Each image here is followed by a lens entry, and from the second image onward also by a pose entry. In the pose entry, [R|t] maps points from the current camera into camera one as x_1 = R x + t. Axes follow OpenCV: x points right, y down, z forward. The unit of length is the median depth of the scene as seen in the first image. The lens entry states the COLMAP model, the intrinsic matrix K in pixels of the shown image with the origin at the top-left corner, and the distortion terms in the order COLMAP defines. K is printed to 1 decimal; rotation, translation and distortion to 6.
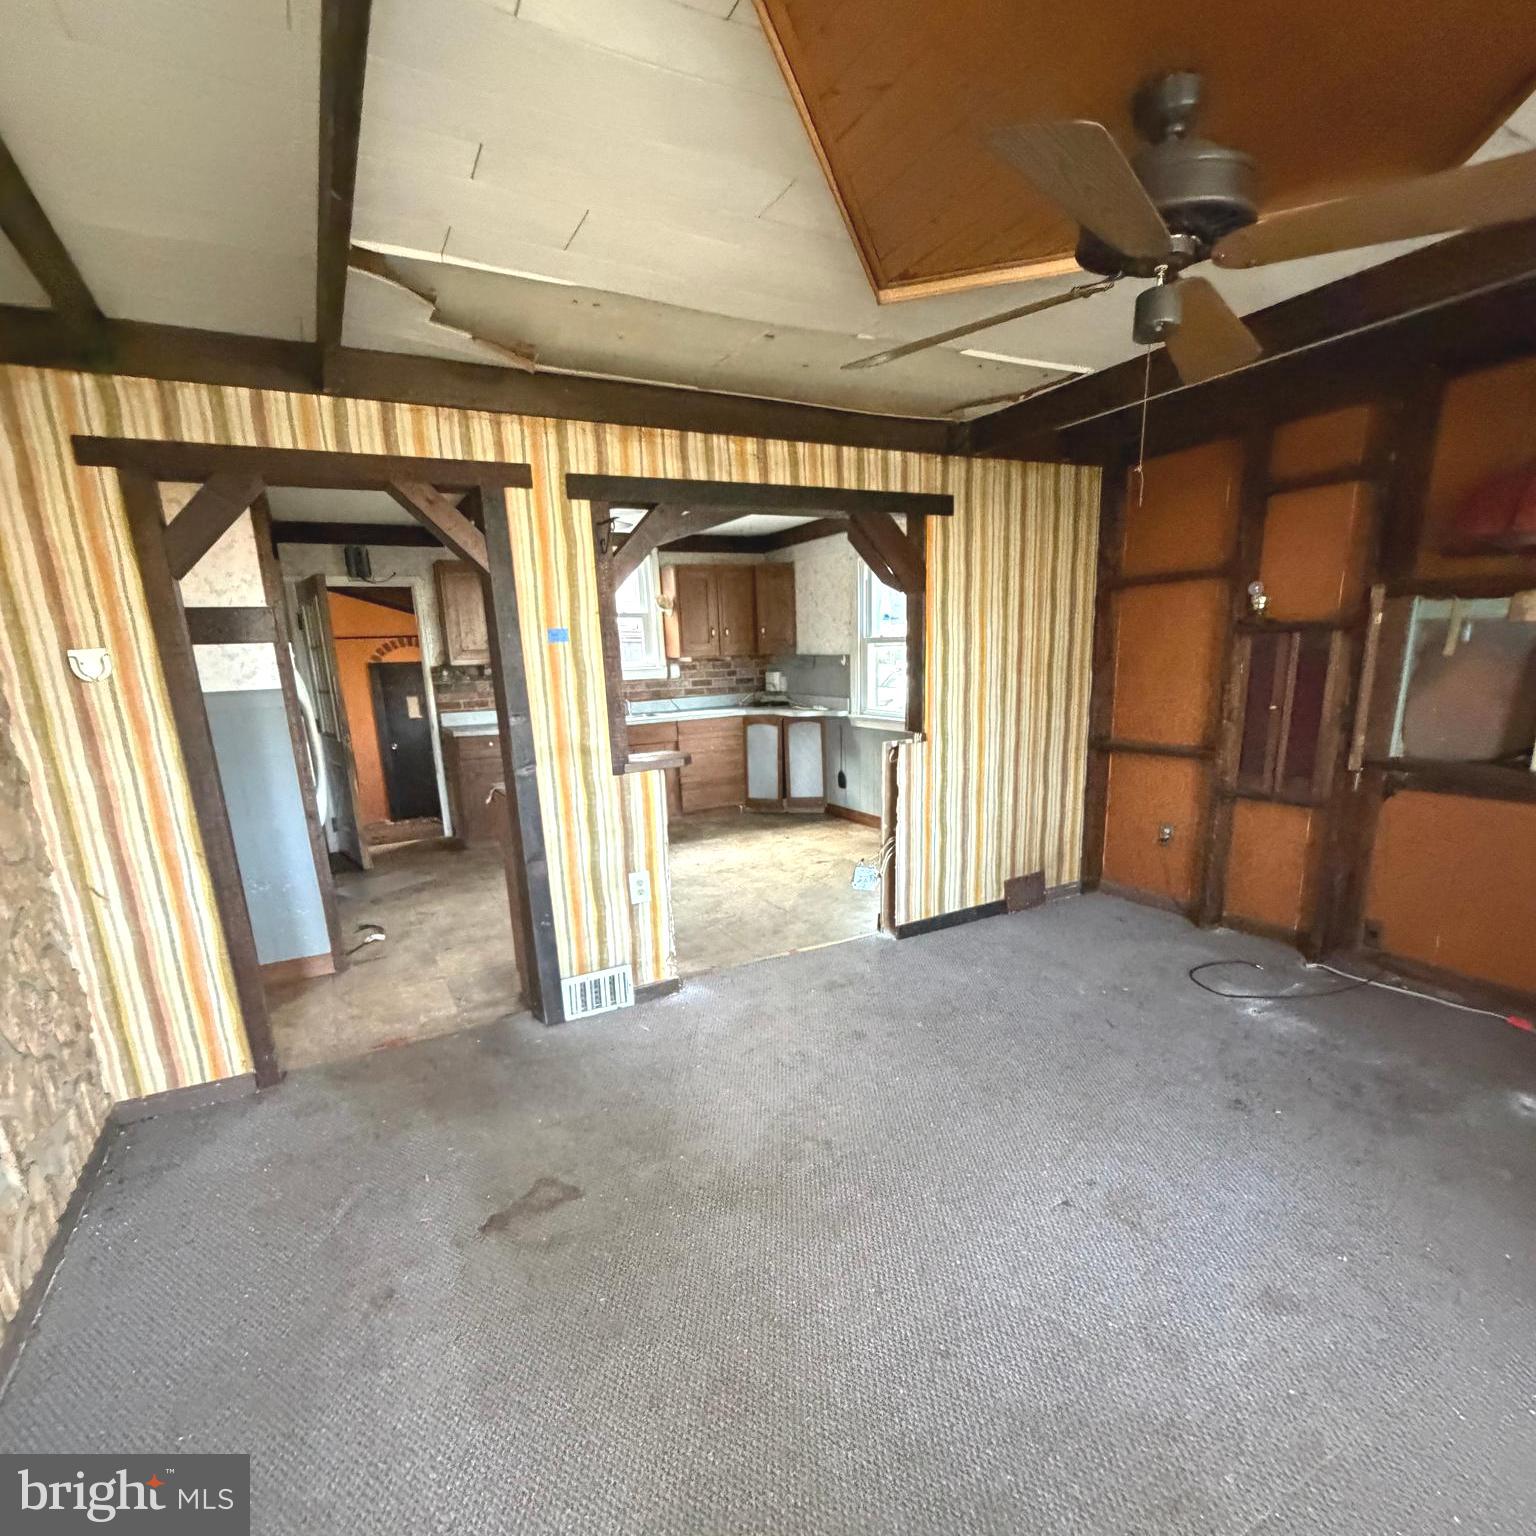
lens RADIAL K [[815.2, 0, 767.5], [0, 815.2, 855.1], [0, 0, 1]] dist [-0.001811, 0.000592]
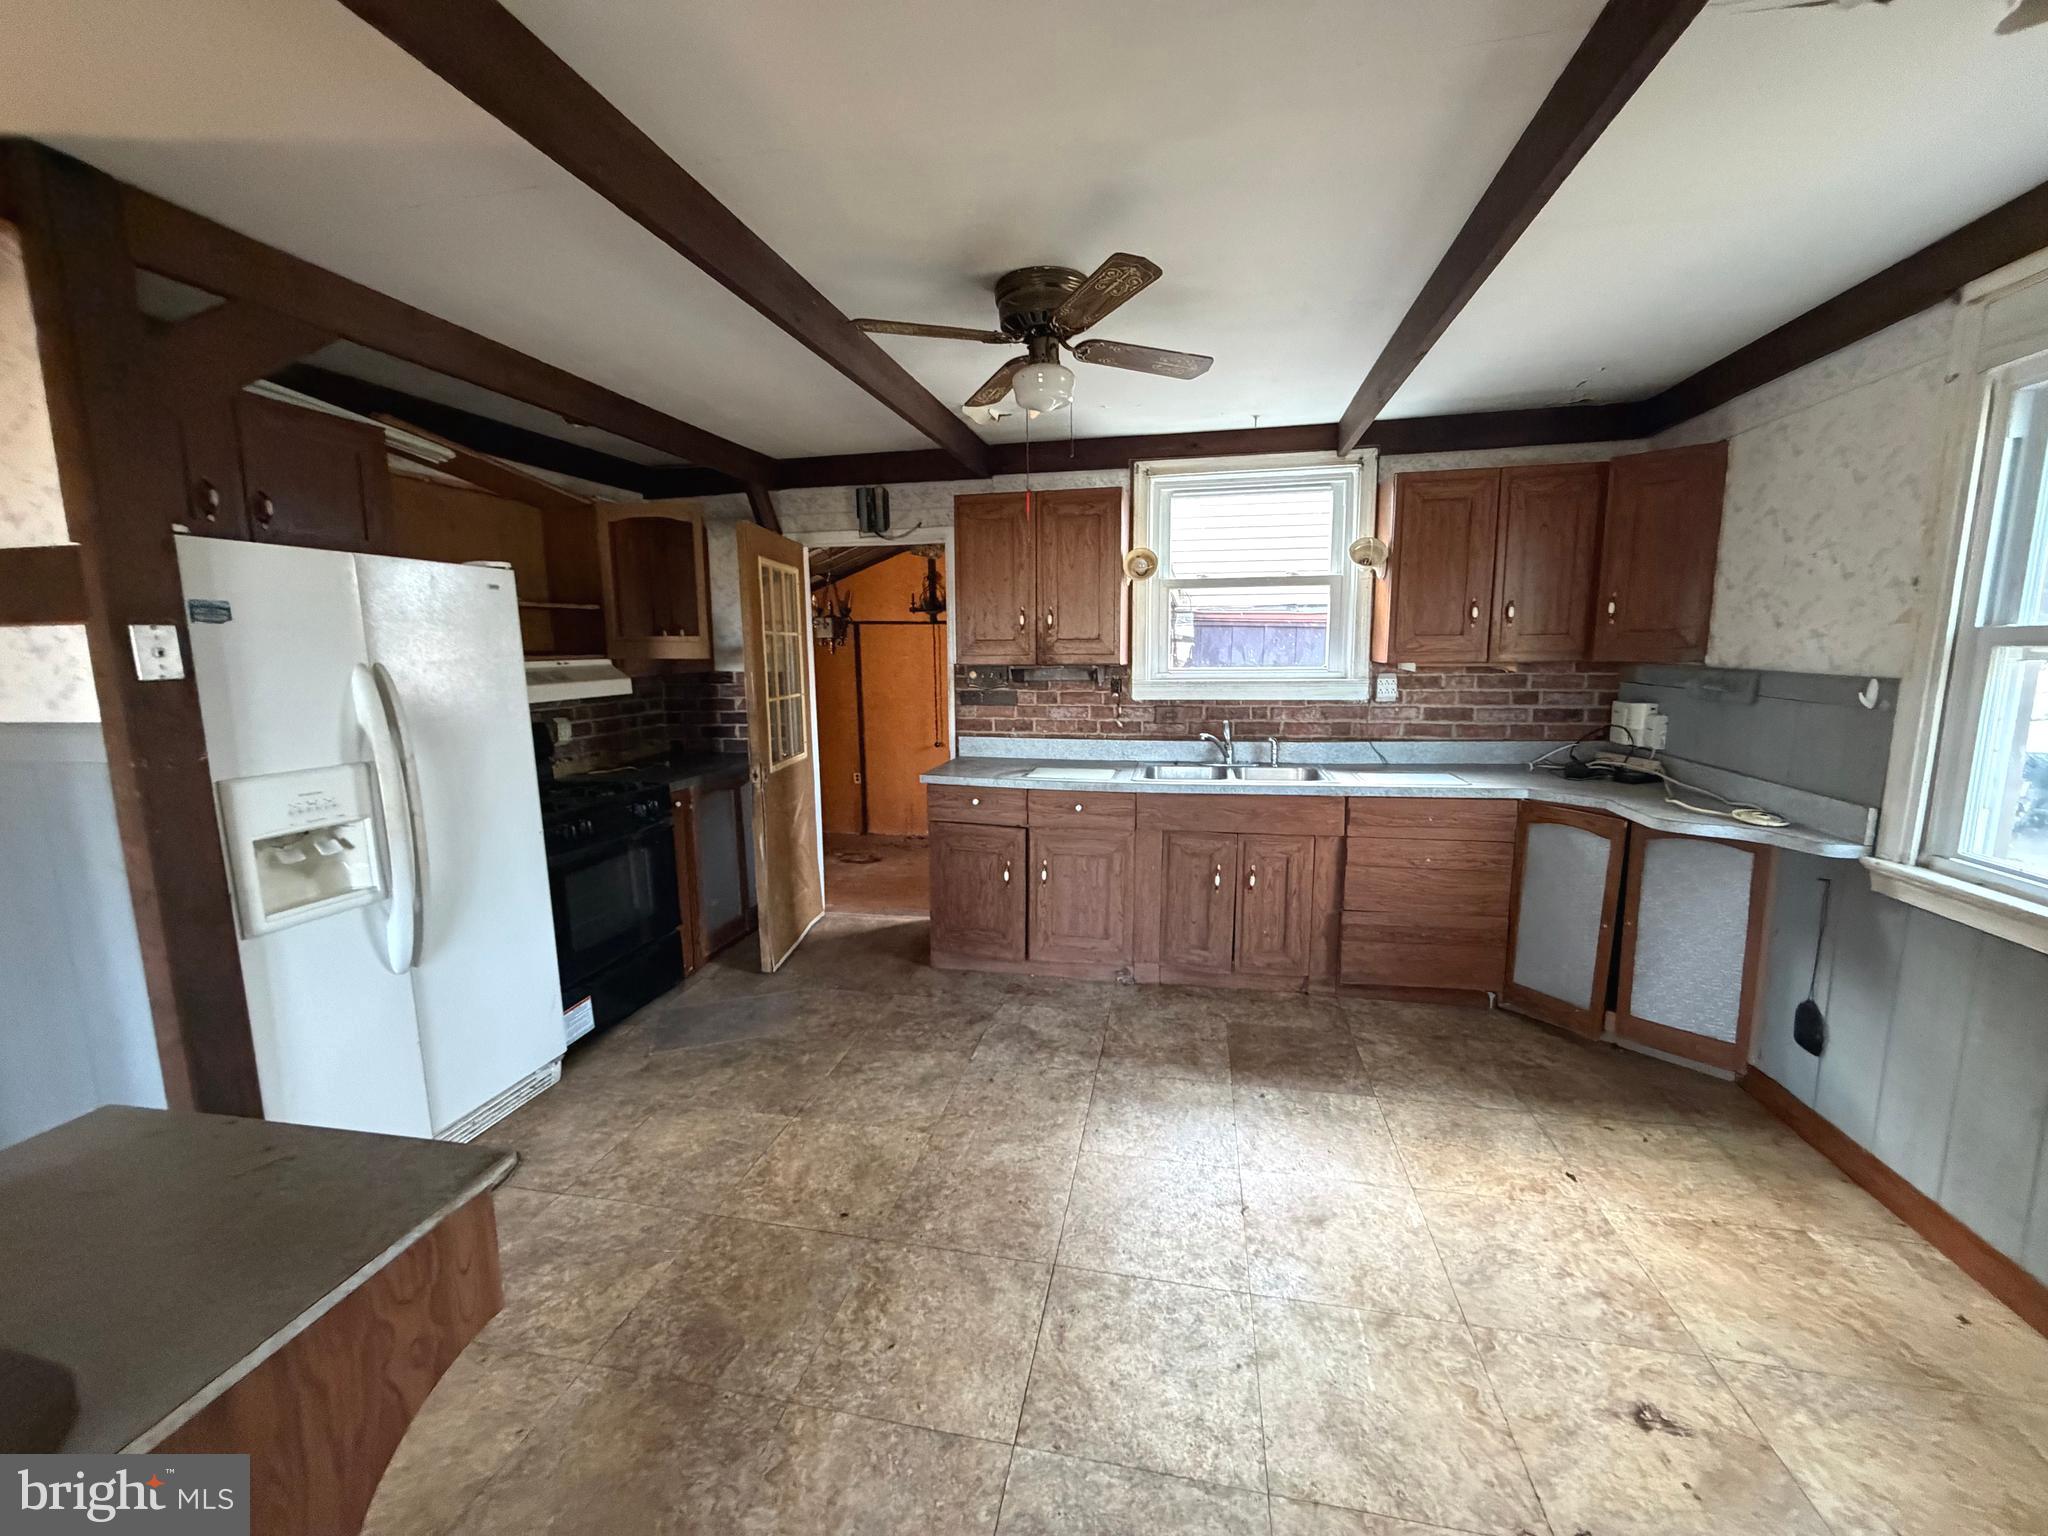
lens RADIAL K [[815.5, 0, 1020.3], [0, 815.5, 767.9], [0, 0, 1]] dist [-0.001739, -0.000099]
pose [[0.761994, 0.120118, -0.636346, 0.082381], [-0.173755, 0.984538, -0.022219, -0.264711], [0.623838, 0.127499, 0.771083, 0.995096]]
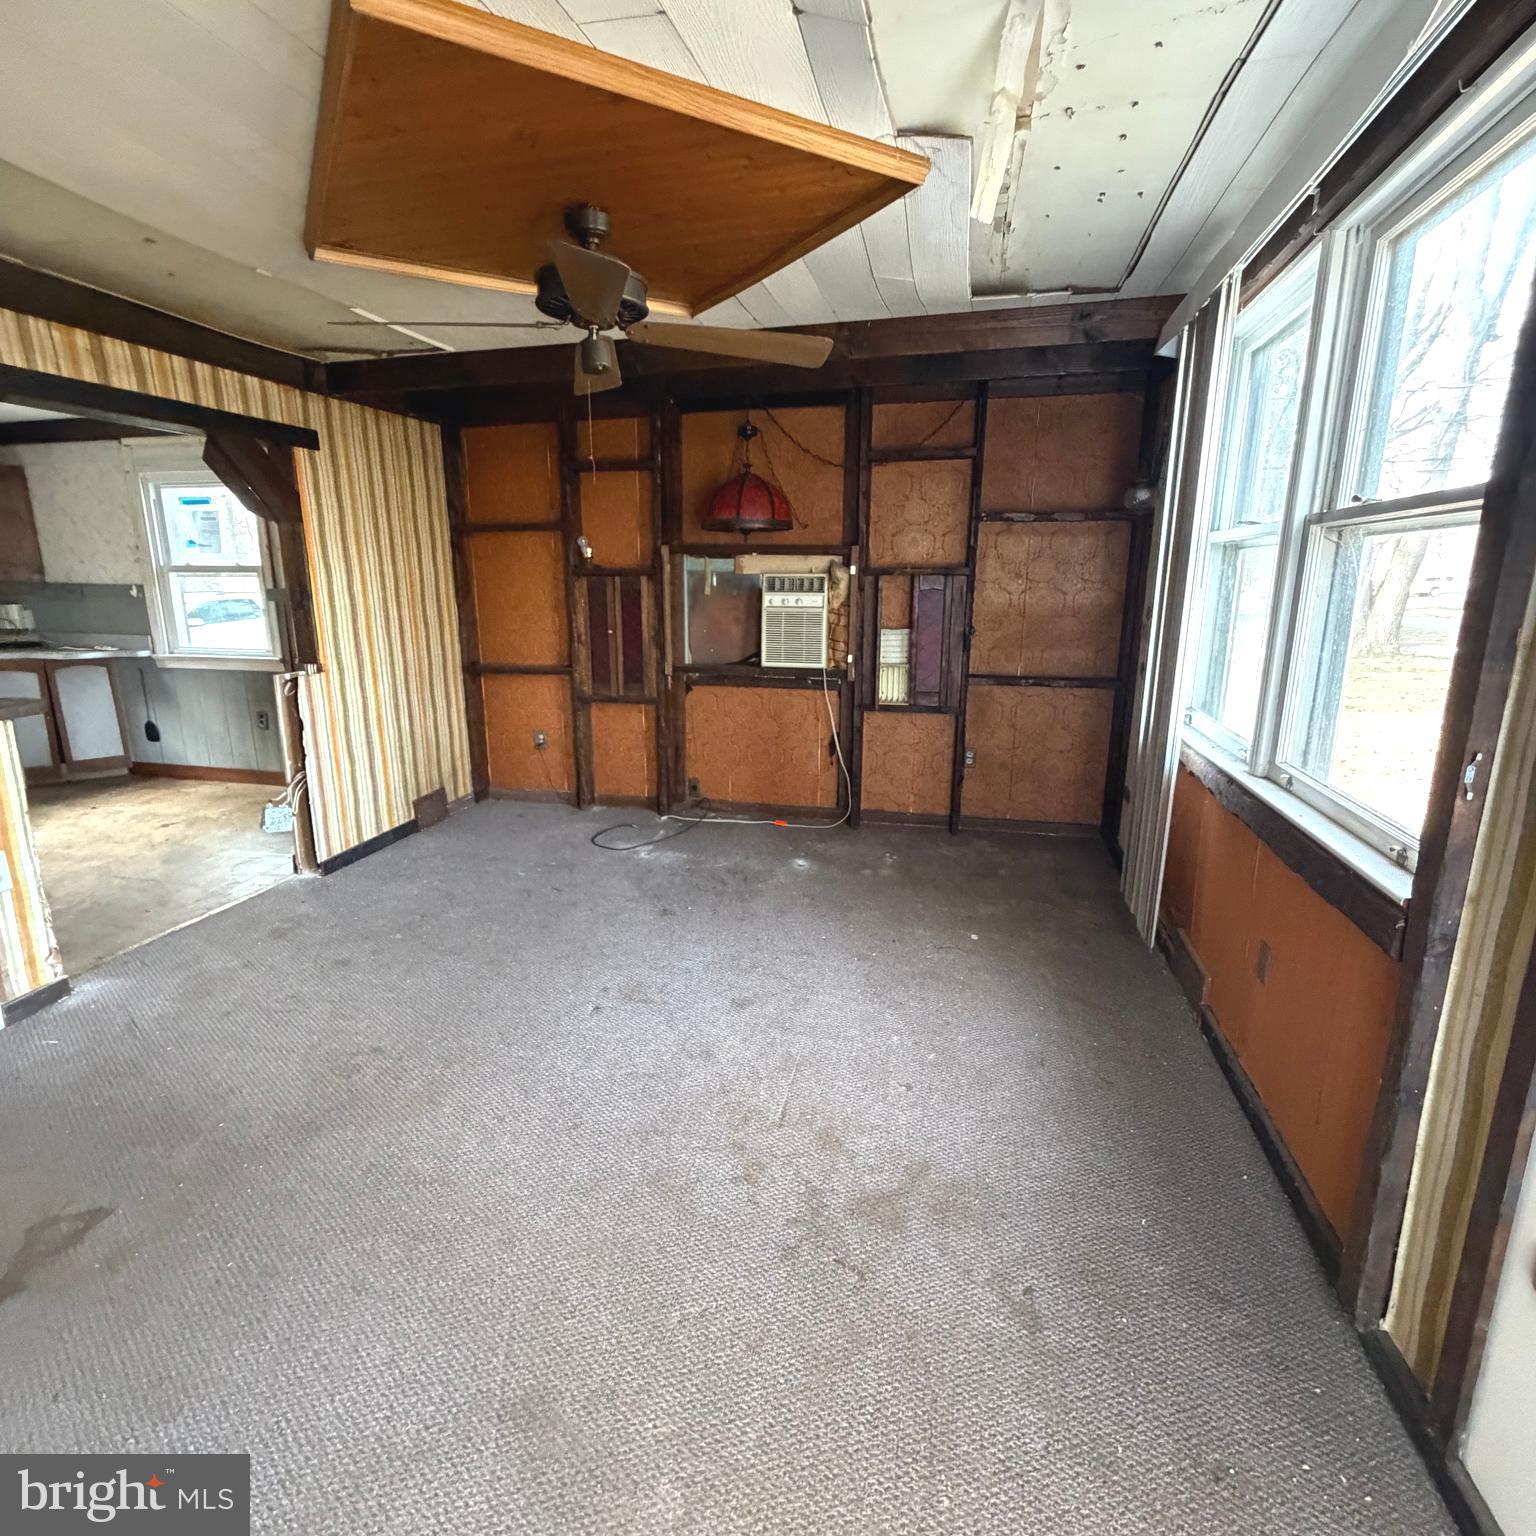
lens RADIAL K [[815.2, 0, 768.6], [0, 815.2, 765.2], [0, 0, 1]] dist [-0.001811, 0.000592]
pose [[0.665691, -0.134885, 0.733935, -0.210829], [0.160006, 0.986453, 0.036166, 0.026458], [-0.728871, 0.093358, 0.678256, -0.068341]]
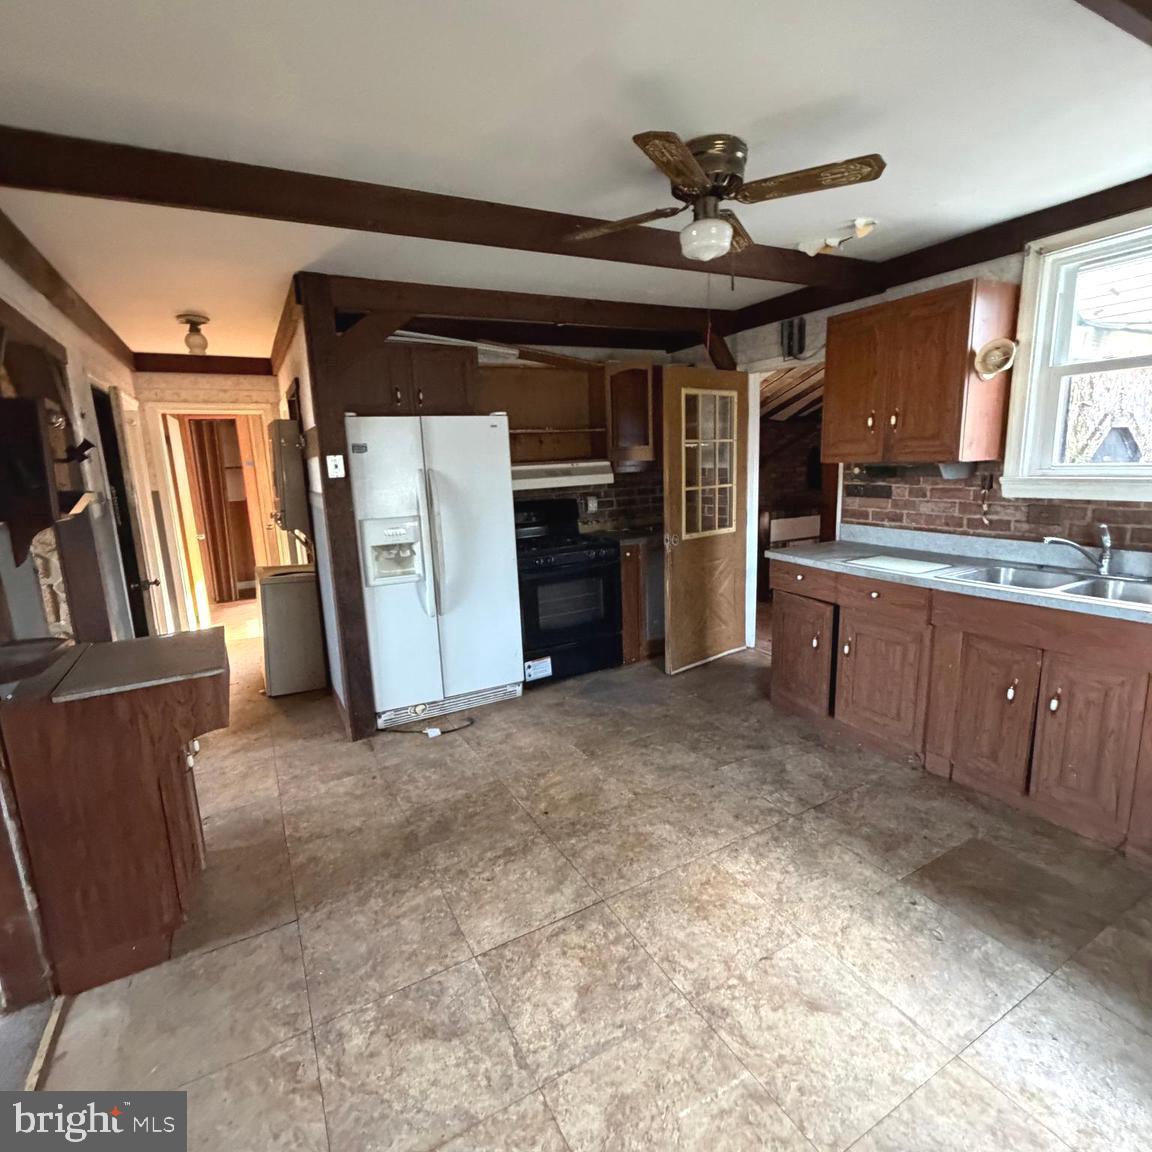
lens RADIAL K [[611.4, 0, 574.0], [0, 611.4, 571.9], [0, 0, 1]] dist [-0.001811, 0.000592]
pose [[0.004027, 0.216583, -0.976256, 0.291187], [-0.207375, 0.955222, 0.211061, -0.366428], [0.978253, 0.201602, 0.048760, 1.363524]]
